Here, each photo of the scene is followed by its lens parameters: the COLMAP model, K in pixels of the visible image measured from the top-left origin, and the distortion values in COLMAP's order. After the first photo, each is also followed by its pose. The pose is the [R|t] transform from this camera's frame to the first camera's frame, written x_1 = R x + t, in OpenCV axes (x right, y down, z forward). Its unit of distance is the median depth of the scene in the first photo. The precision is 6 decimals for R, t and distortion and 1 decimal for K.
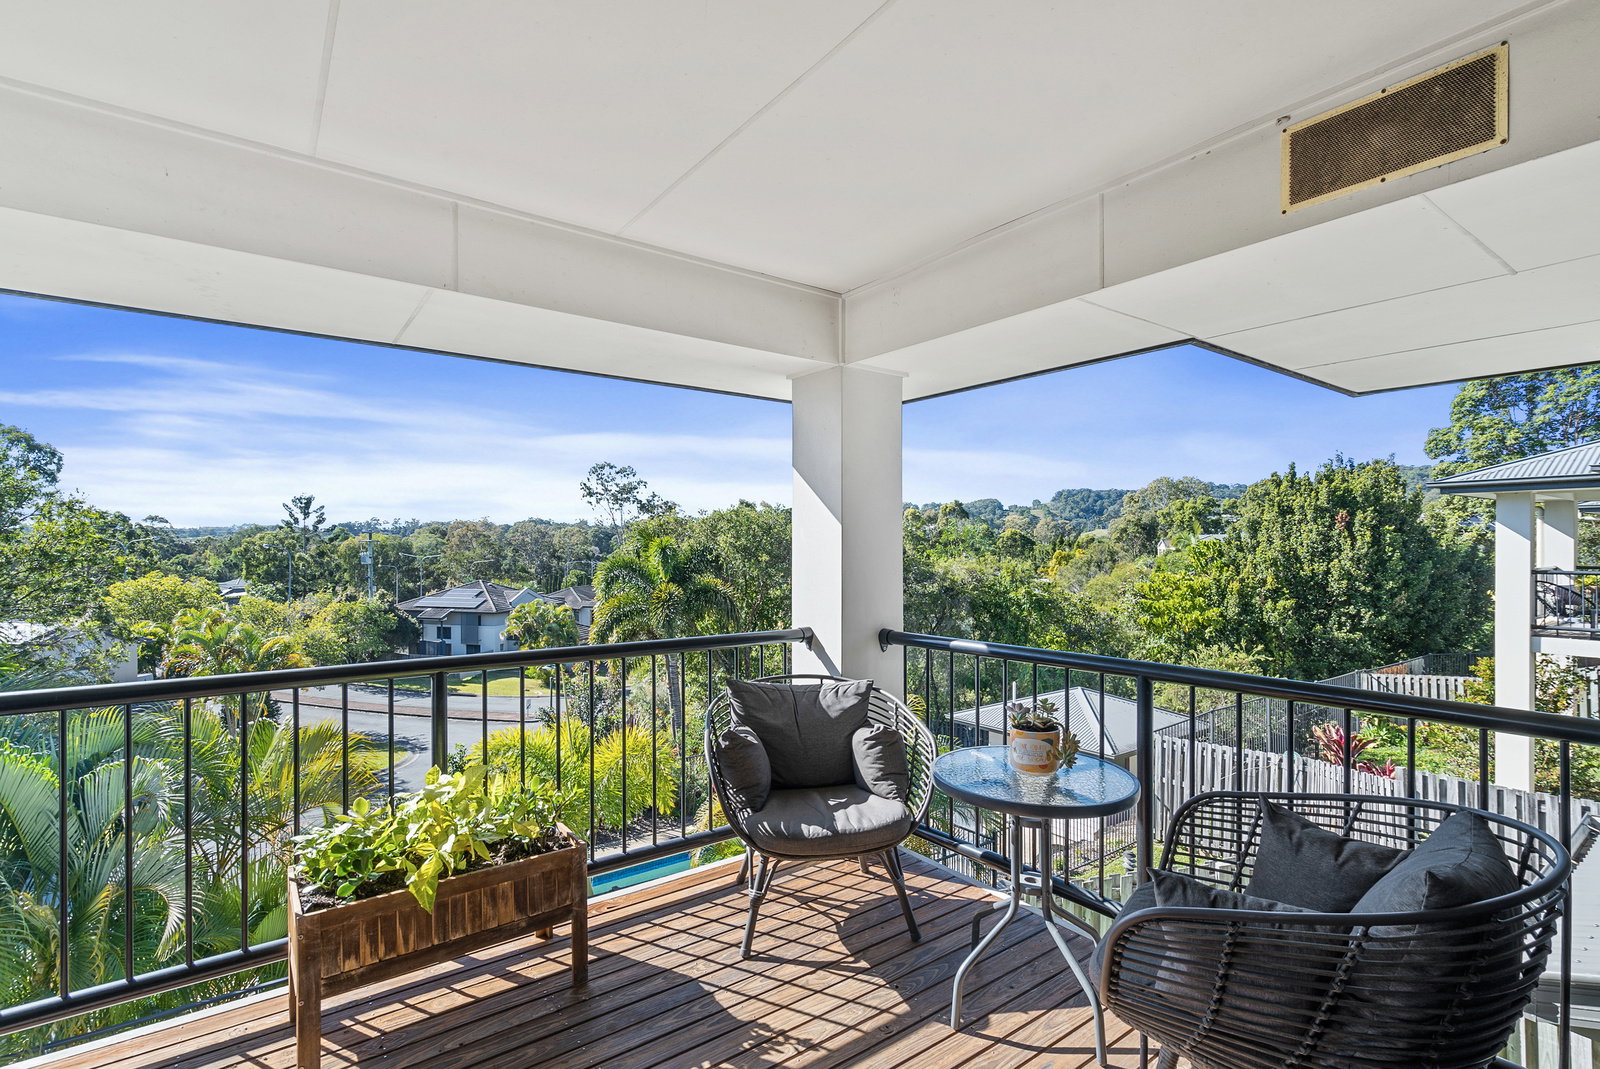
lens RADIAL K [[740.2, 0, 803.0], [0, 740.2, 543.6], [0, 0, 1]] dist [-0.003647, 0.002560]
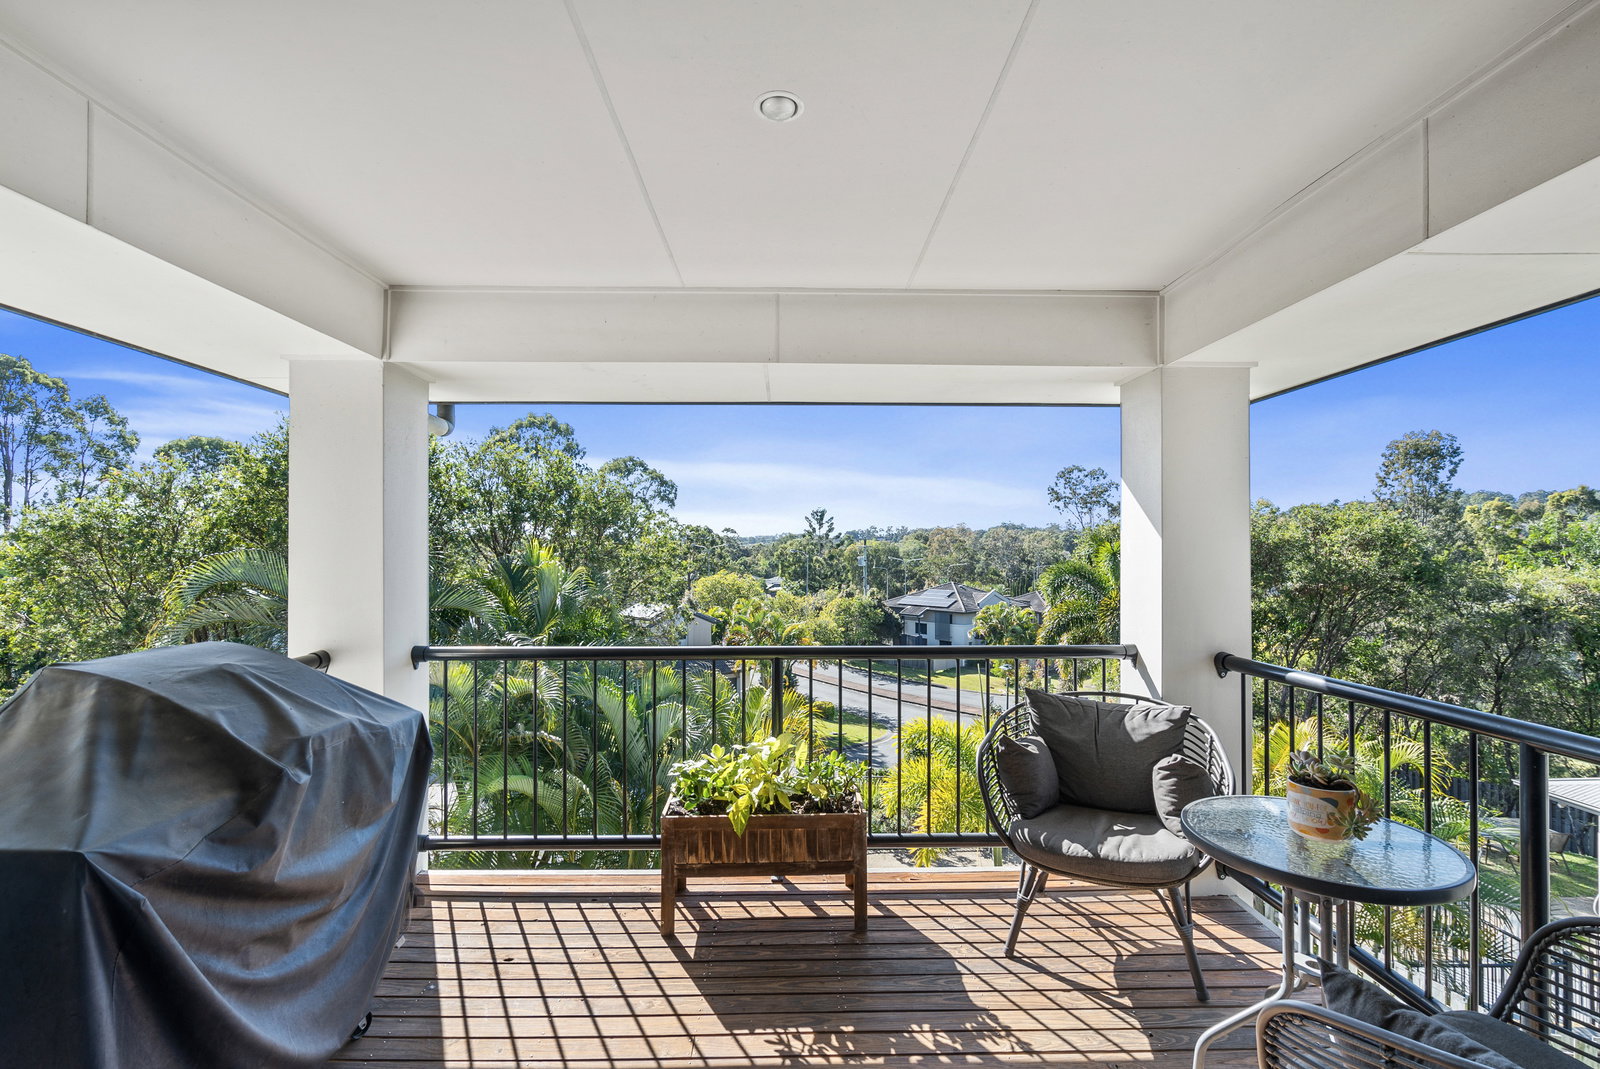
lens RADIAL K [[740.2, 0, 830.2], [0, 740.2, 540.1], [0, 0, 1]] dist [-0.003647, 0.002560]
pose [[0.820335, -0.007087, -0.571840, 0.246990], [0.002031, 0.999953, -0.009480, -0.013905], [0.571880, 0.006616, 0.820311, -0.003572]]
